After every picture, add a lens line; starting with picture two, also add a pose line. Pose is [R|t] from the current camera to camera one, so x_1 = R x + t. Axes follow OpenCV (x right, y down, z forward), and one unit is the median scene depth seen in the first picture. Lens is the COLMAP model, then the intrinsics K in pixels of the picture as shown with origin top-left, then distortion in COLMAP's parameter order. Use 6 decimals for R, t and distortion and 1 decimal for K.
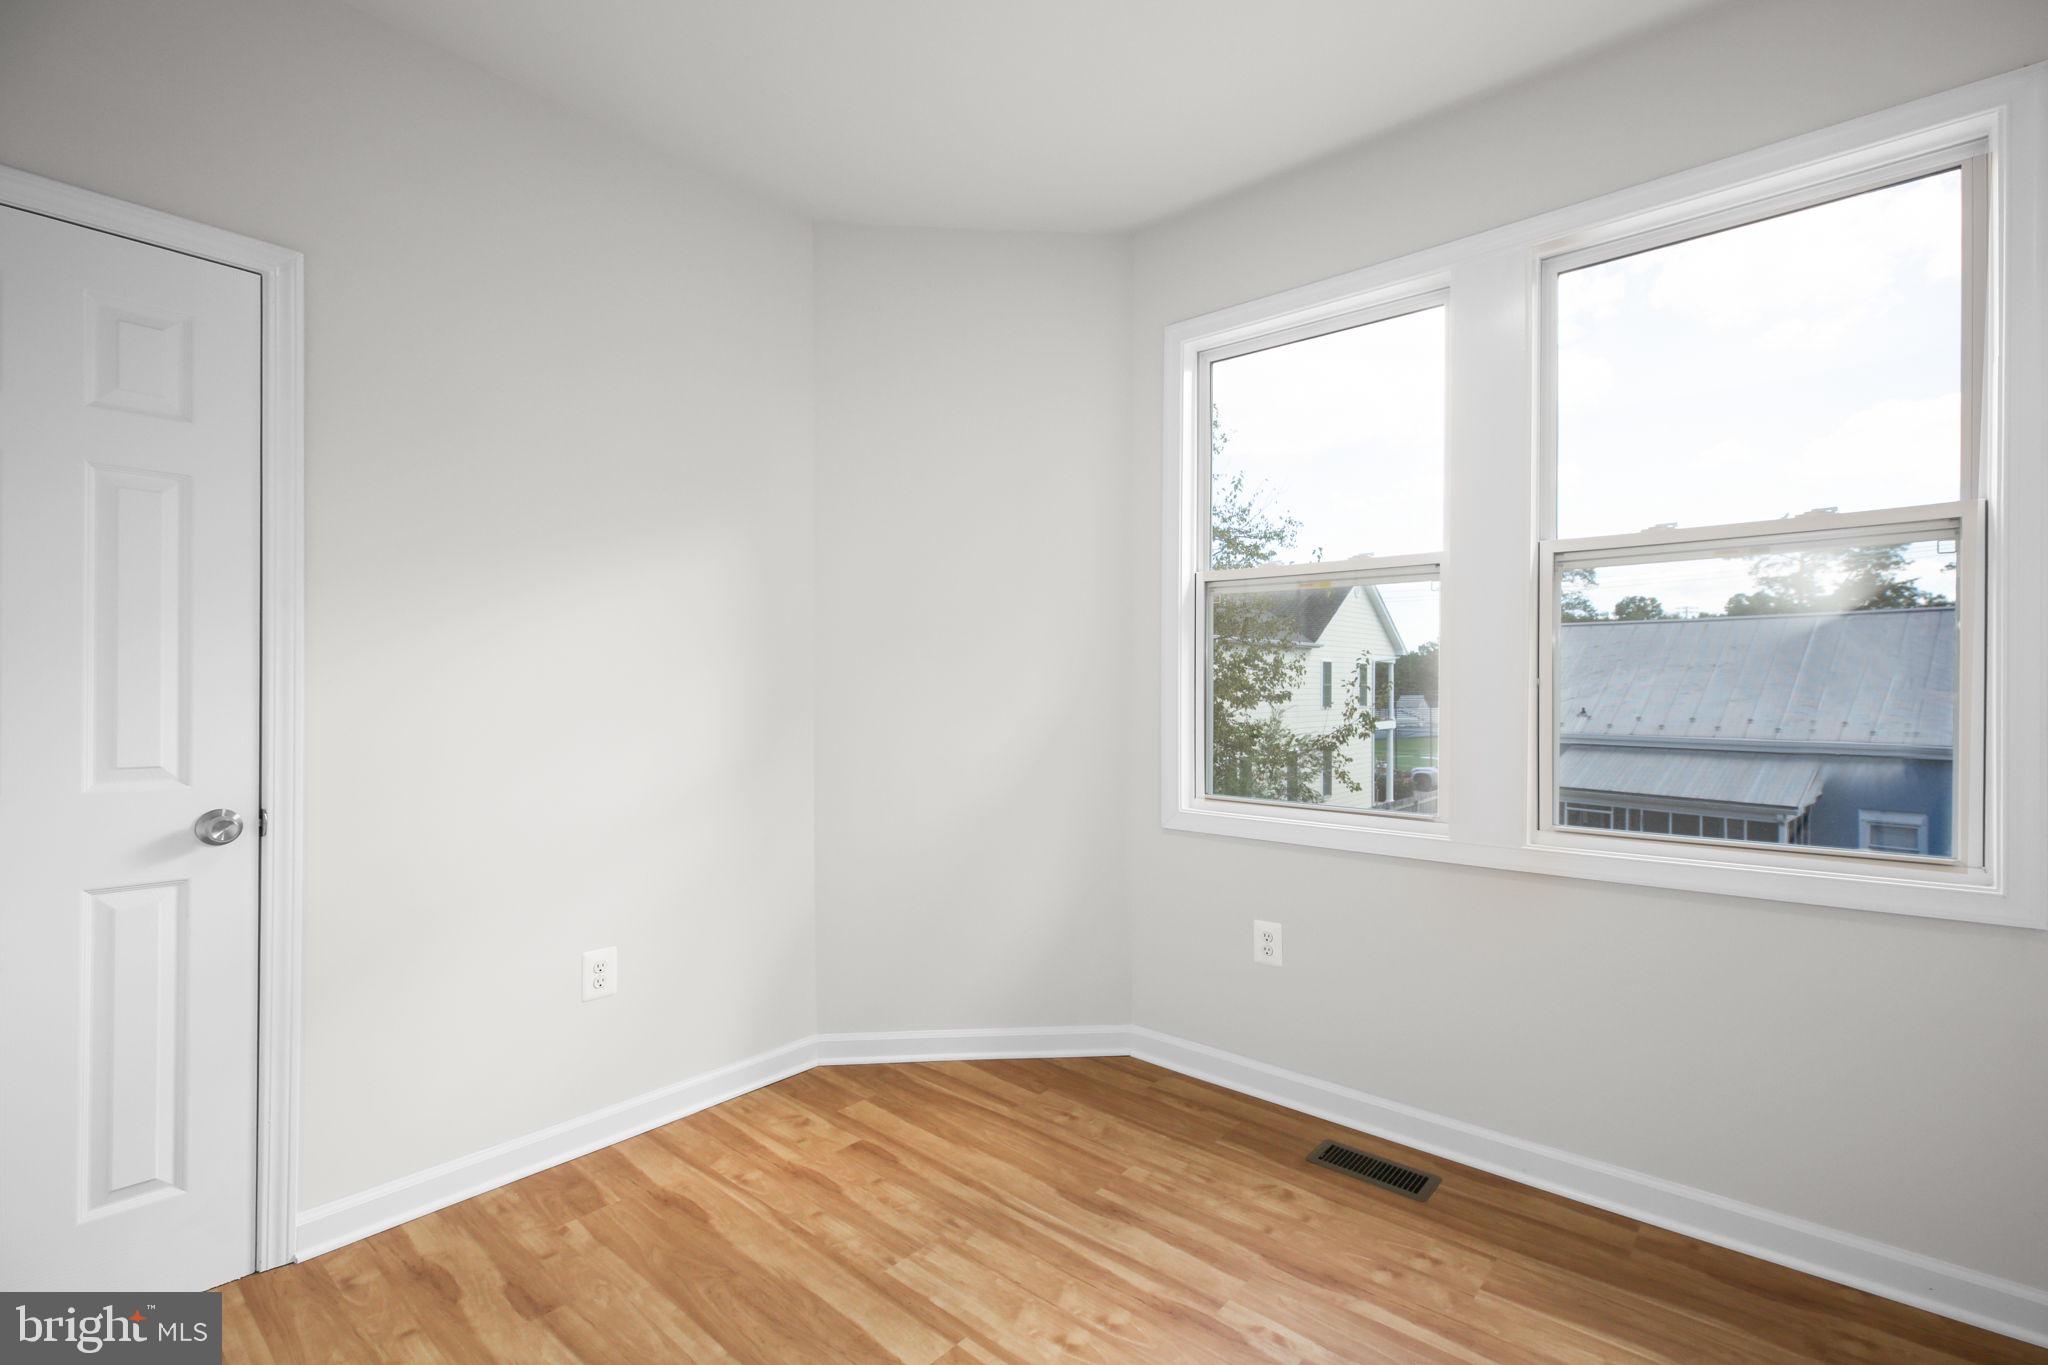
lens RADIAL K [[911.3, 0, 1023.5], [0, 911.3, 691.0], [0, 0, 1]] dist [-0.000765, 0.000027]
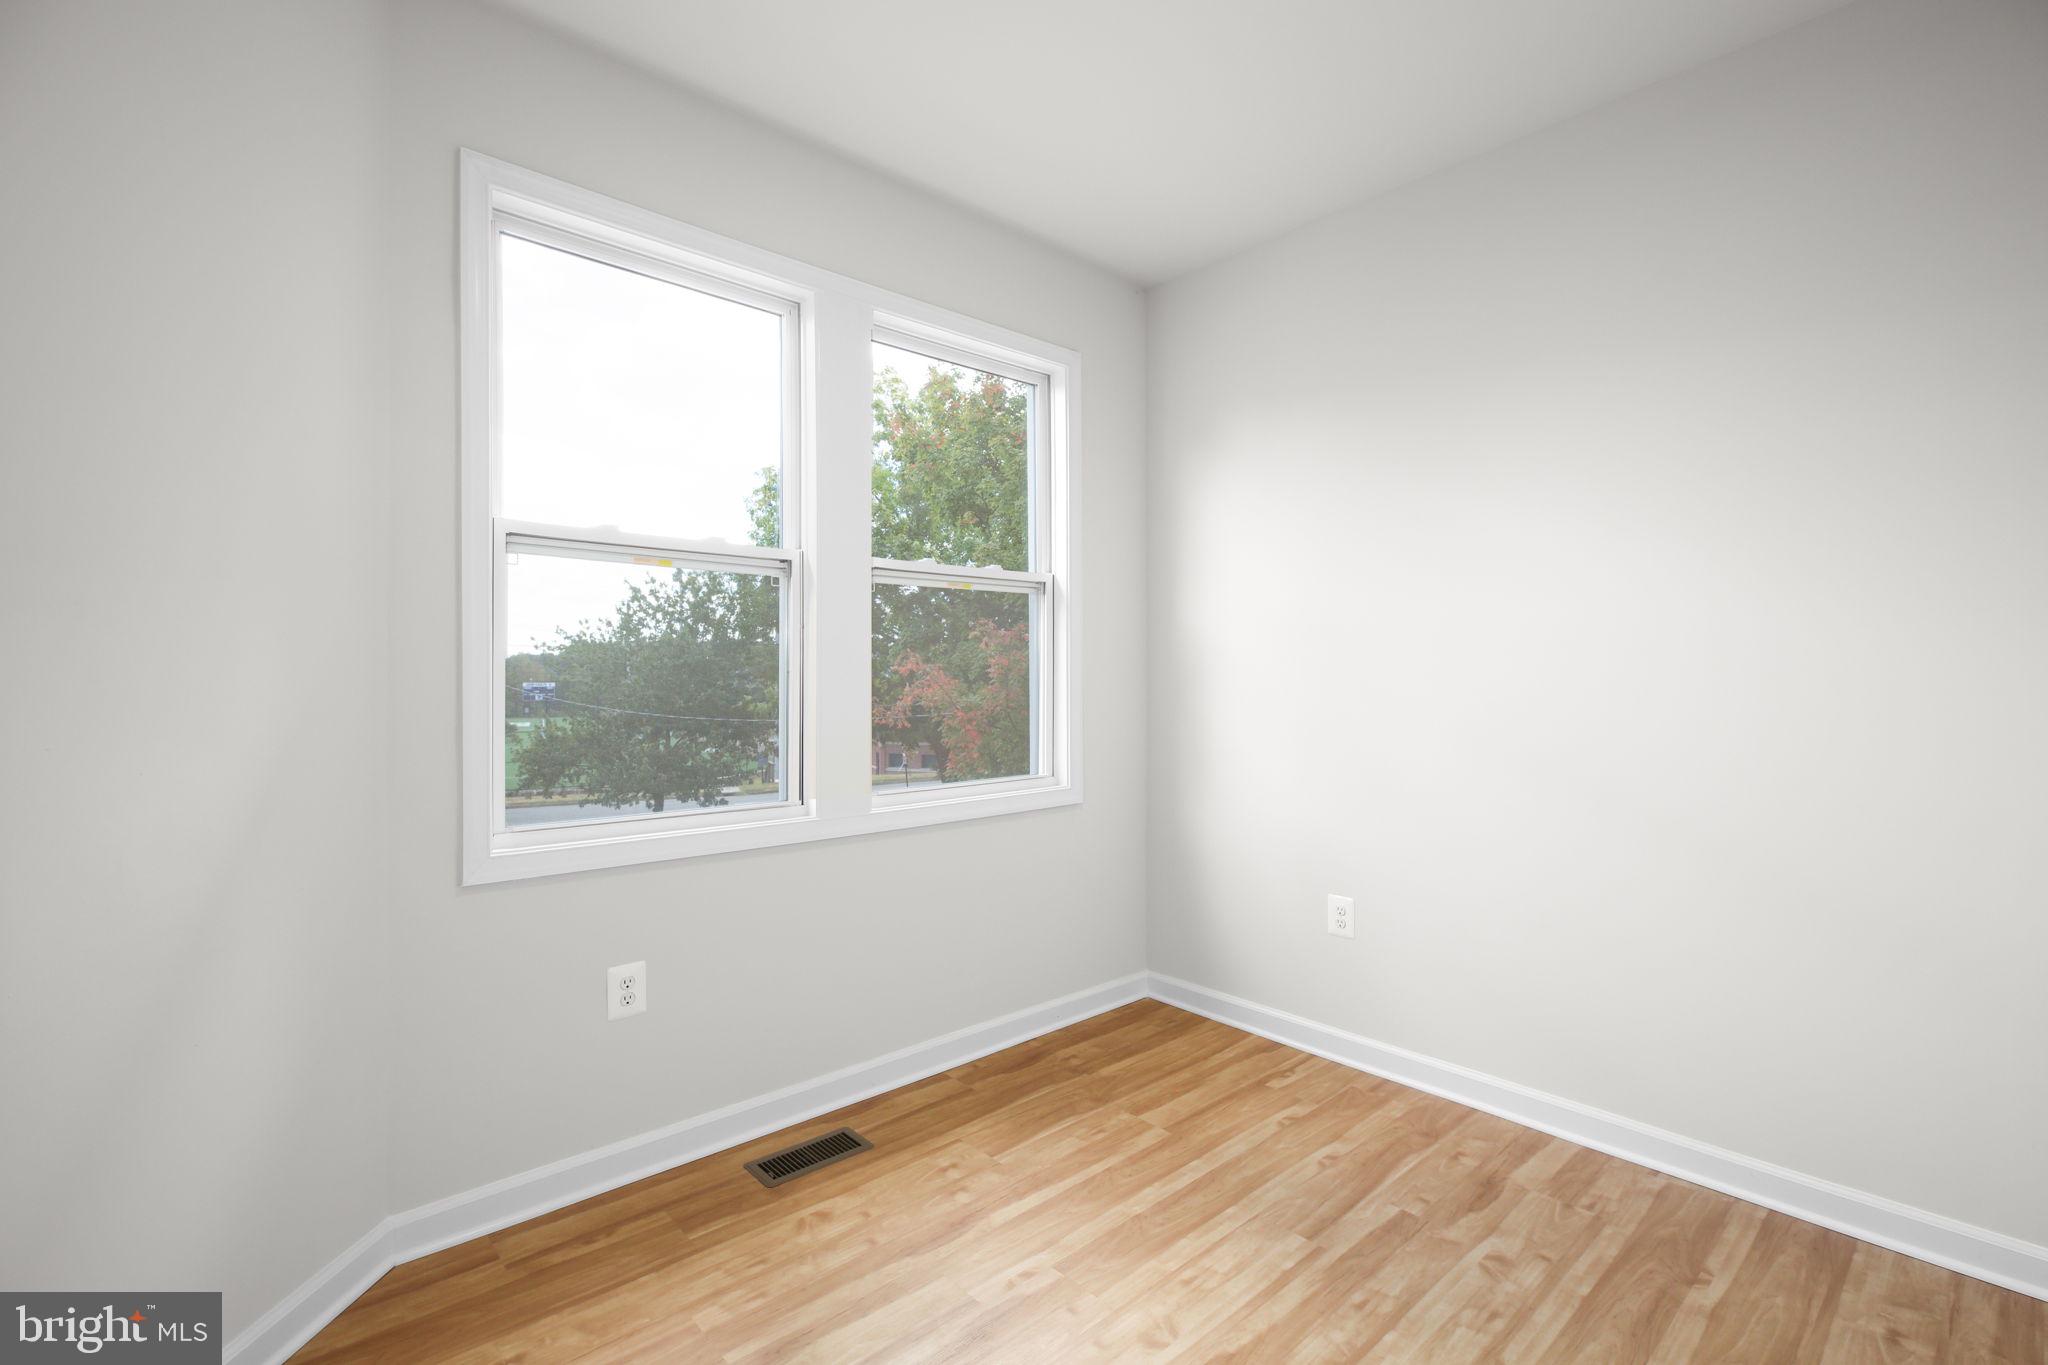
lens RADIAL K [[925.8, 0, 1035.8], [0, 925.8, 670.5], [0, 0, 1]] dist [0.002421, 0.000253]
pose [[0.117501, 0.004258, 0.993064, -0.636075], [0.005476, 0.999973, -0.004936, -0.006223], [-0.993058, 0.006018, 0.117475, 0.657072]]
